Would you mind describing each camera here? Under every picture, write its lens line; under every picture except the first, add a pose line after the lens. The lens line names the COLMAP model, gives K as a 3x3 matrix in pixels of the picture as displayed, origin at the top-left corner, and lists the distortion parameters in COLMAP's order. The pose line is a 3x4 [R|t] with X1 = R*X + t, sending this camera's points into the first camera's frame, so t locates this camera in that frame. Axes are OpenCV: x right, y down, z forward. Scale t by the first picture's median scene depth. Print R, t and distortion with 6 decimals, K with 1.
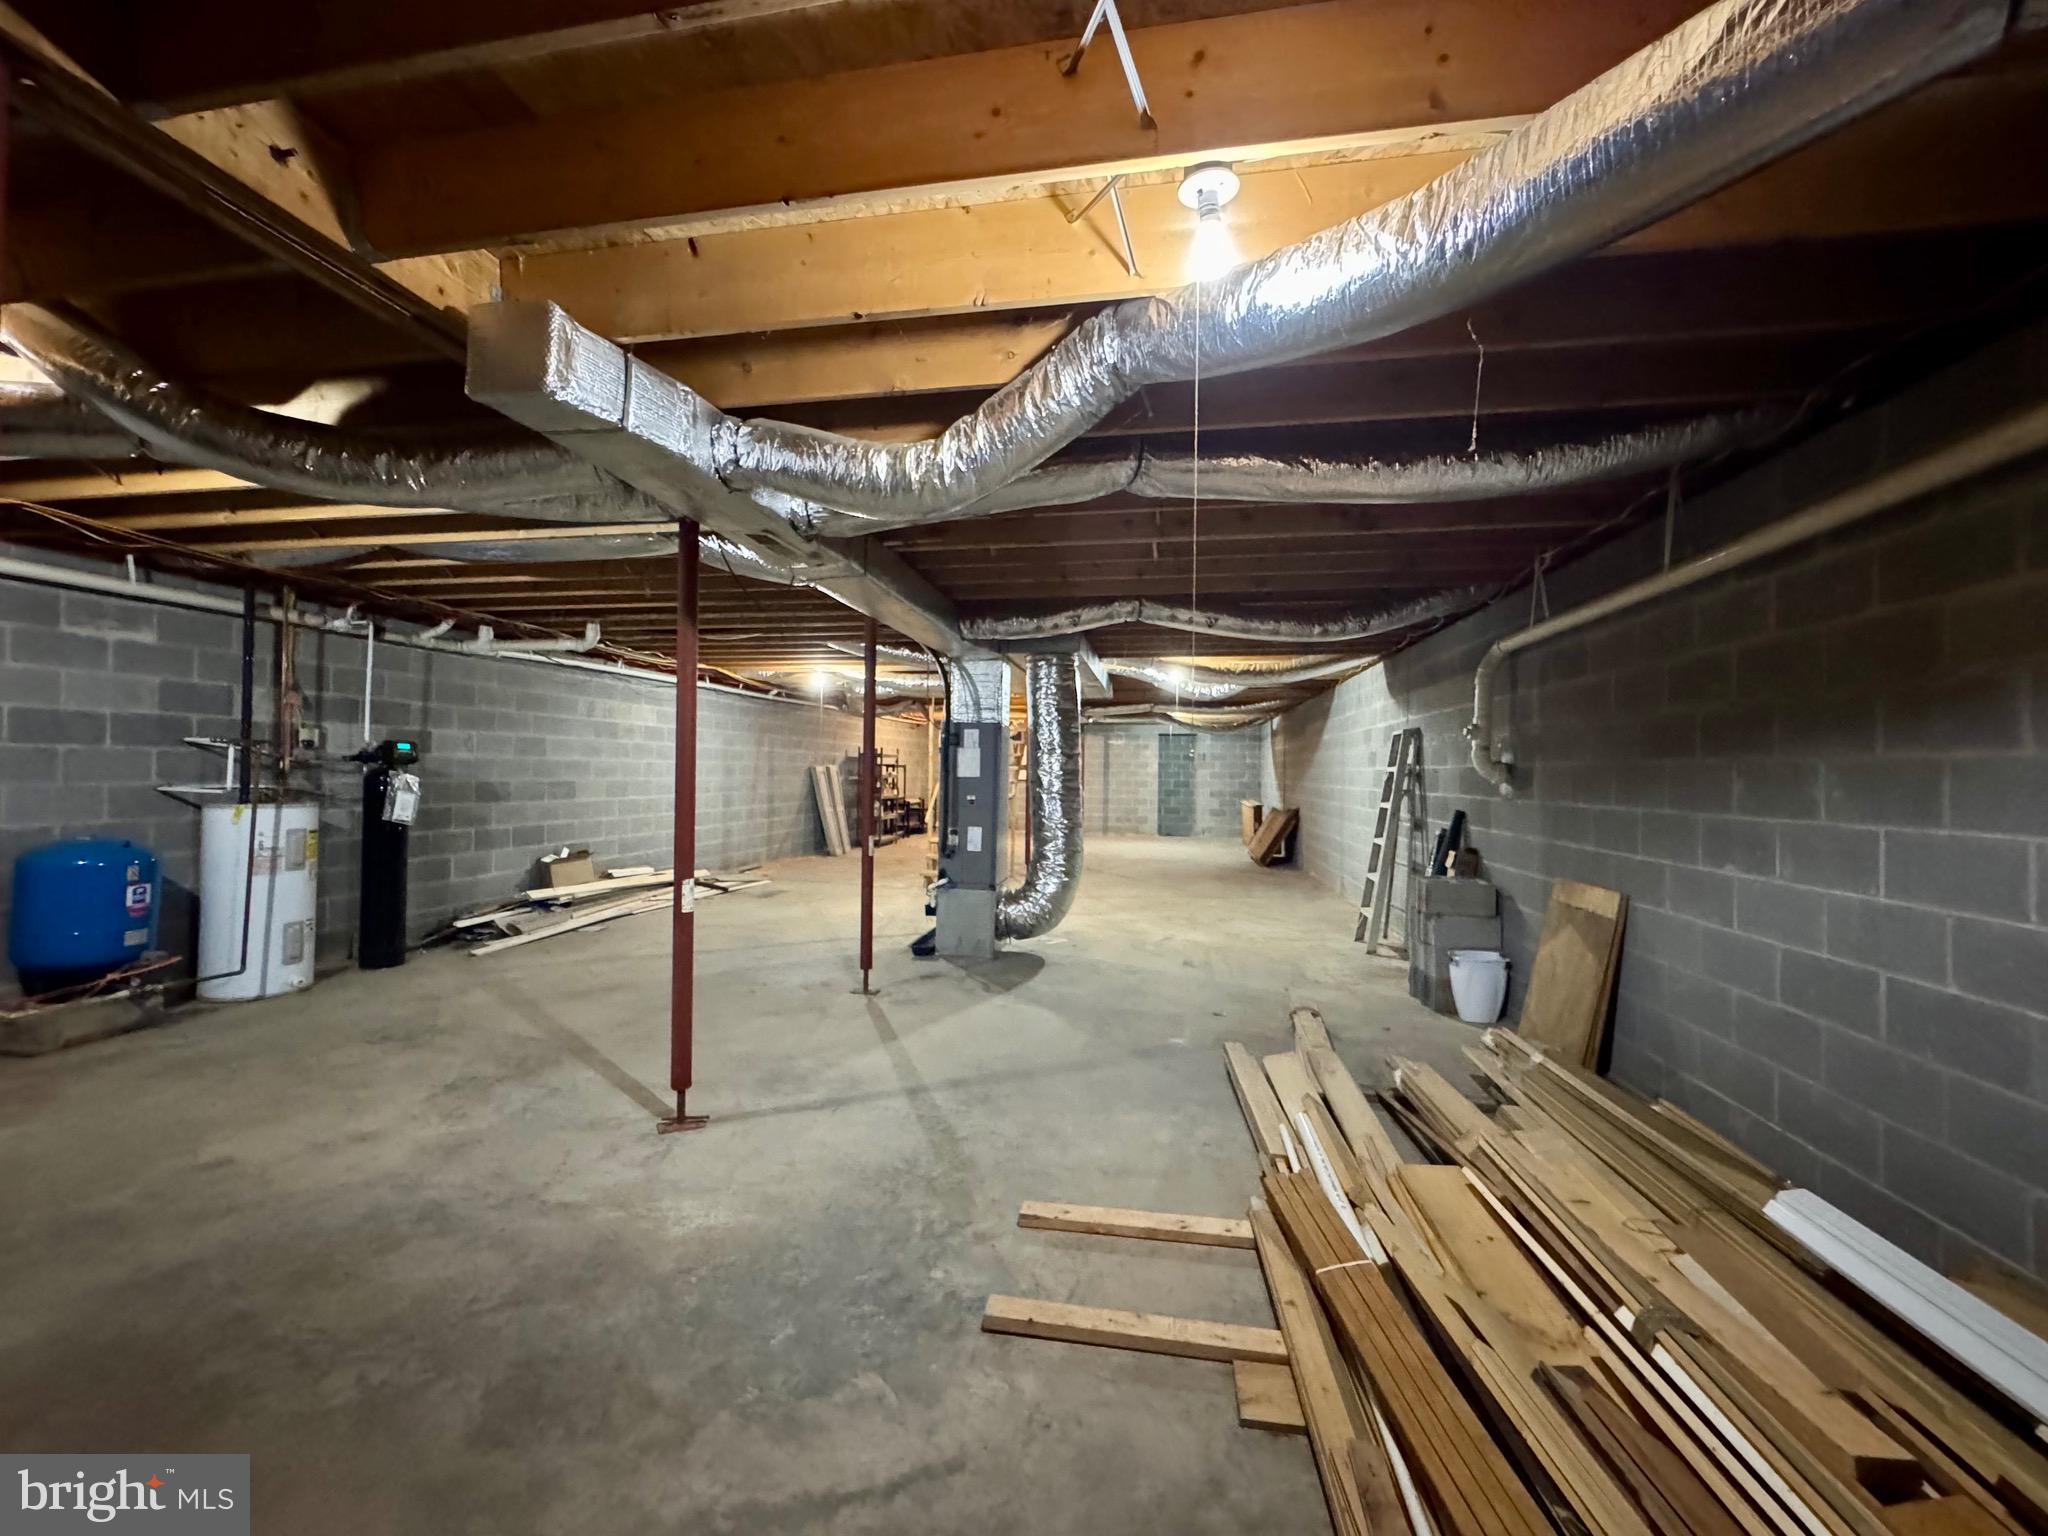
lens RADIAL K [[813.0, 0, 1019.7], [0, 813.0, 763.3], [0, 0, 1]] dist [-0.005486, 0.001183]
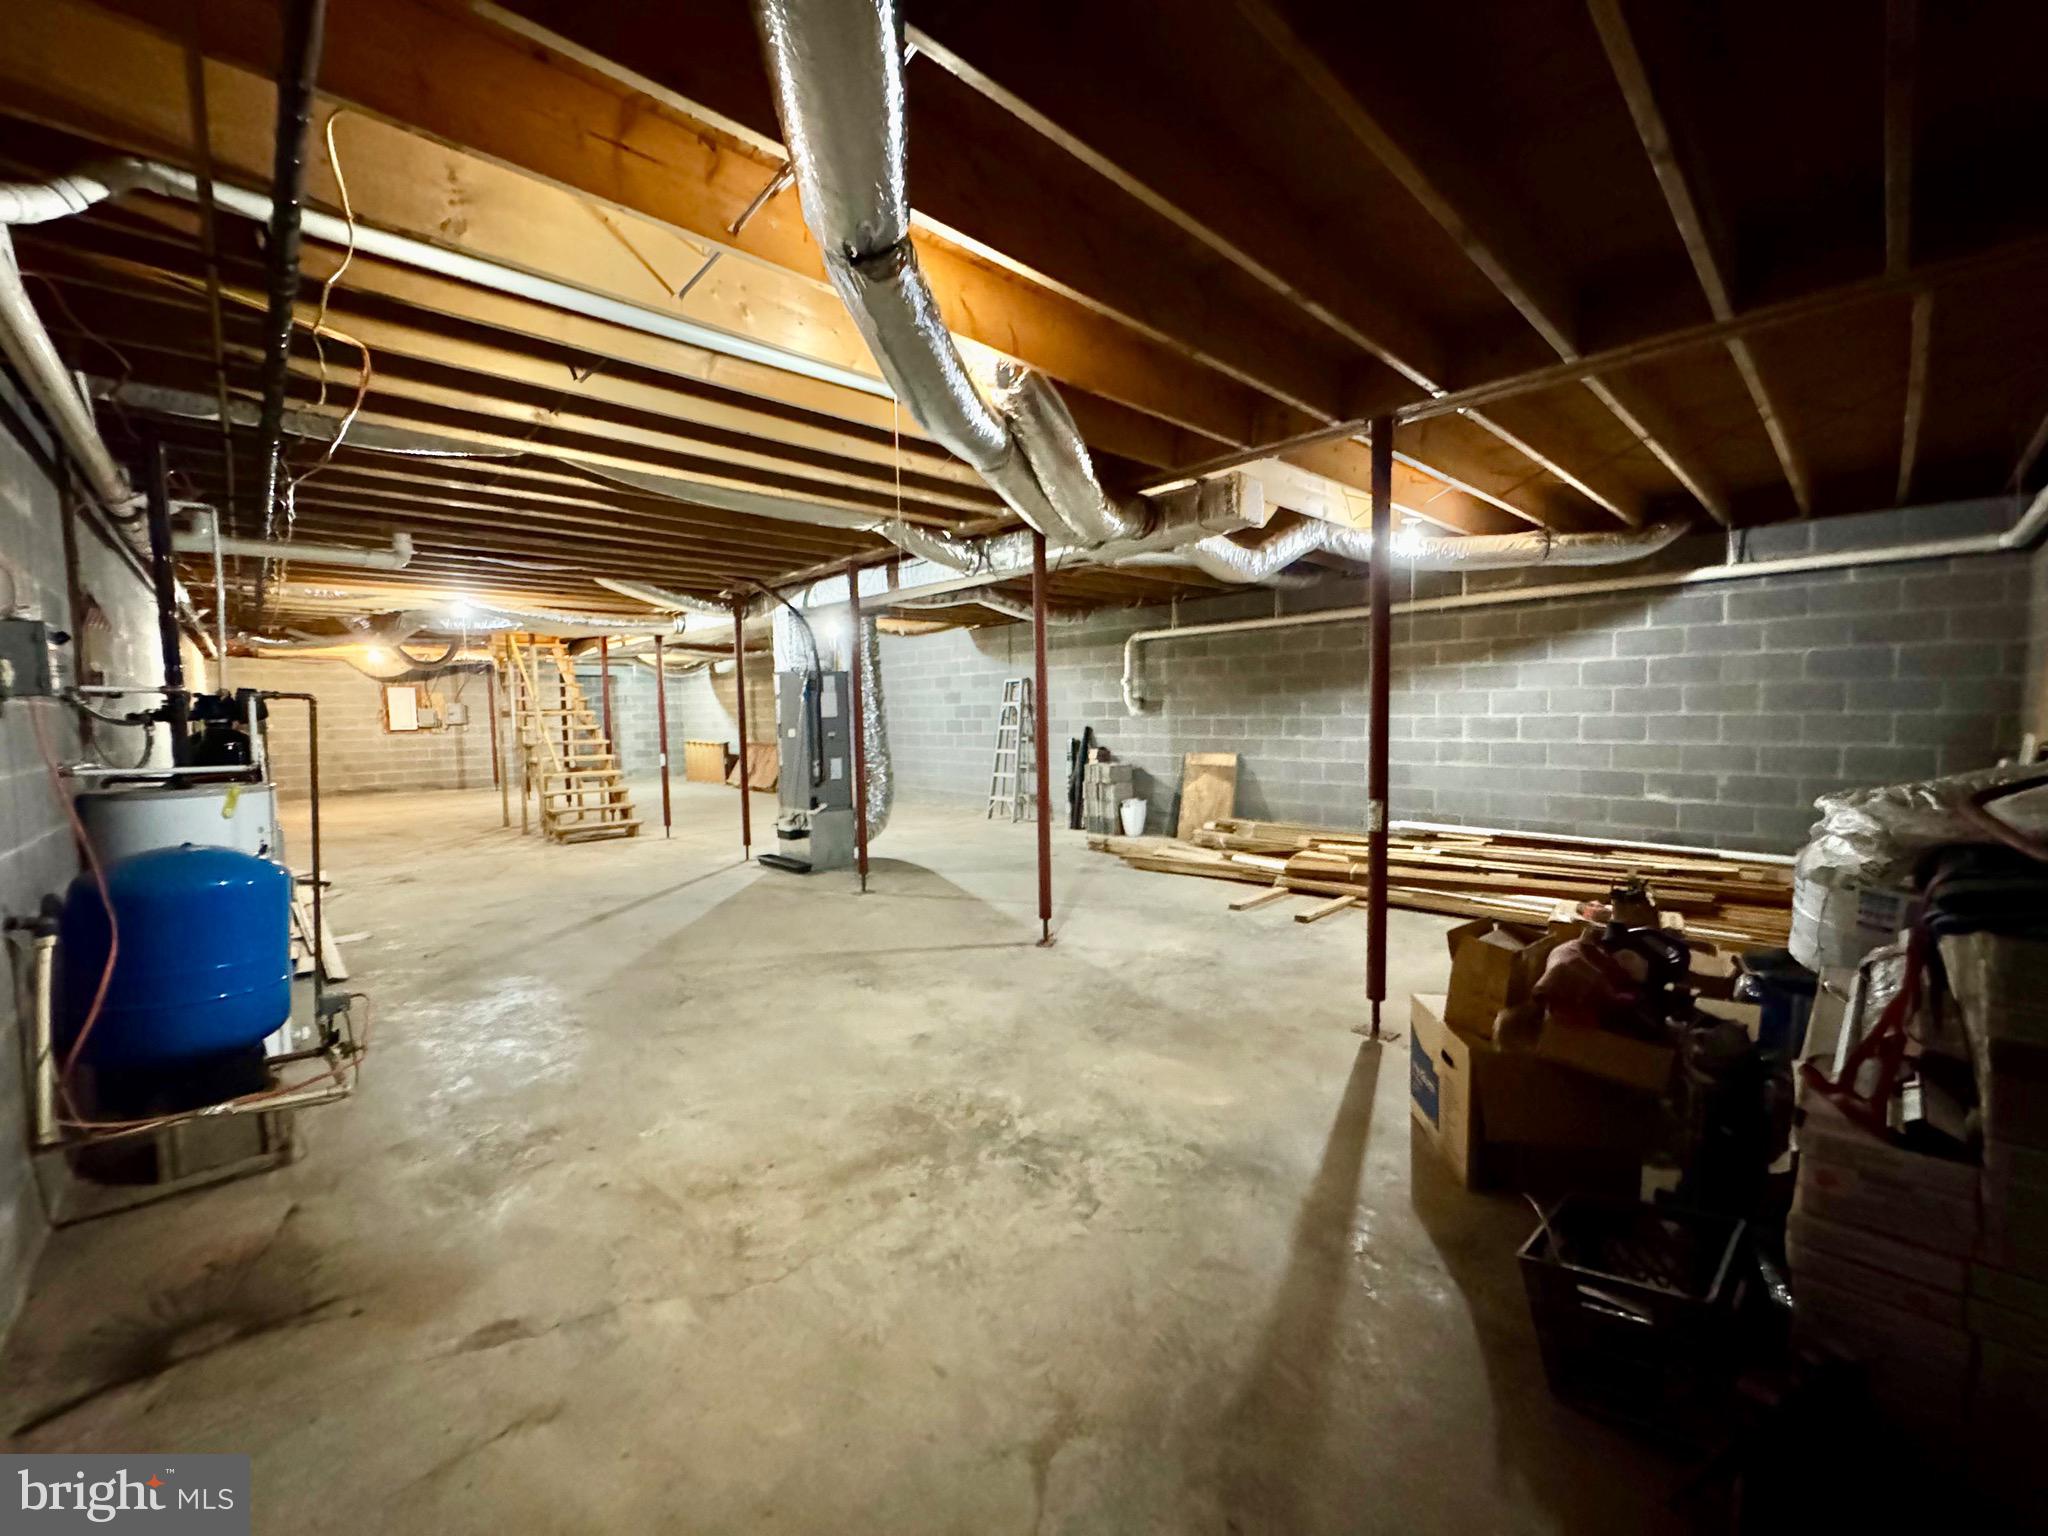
lens RADIAL K [[813.0, 0, 1021.5], [0, 813.0, 764.1], [0, 0, 1]] dist [-0.005486, 0.001183]
pose [[0.592886, -0.079234, 0.801379, -1.378624], [0.018330, 0.996218, 0.084937, -0.015947], [-0.805077, -0.035668, 0.592096, 0.120081]]
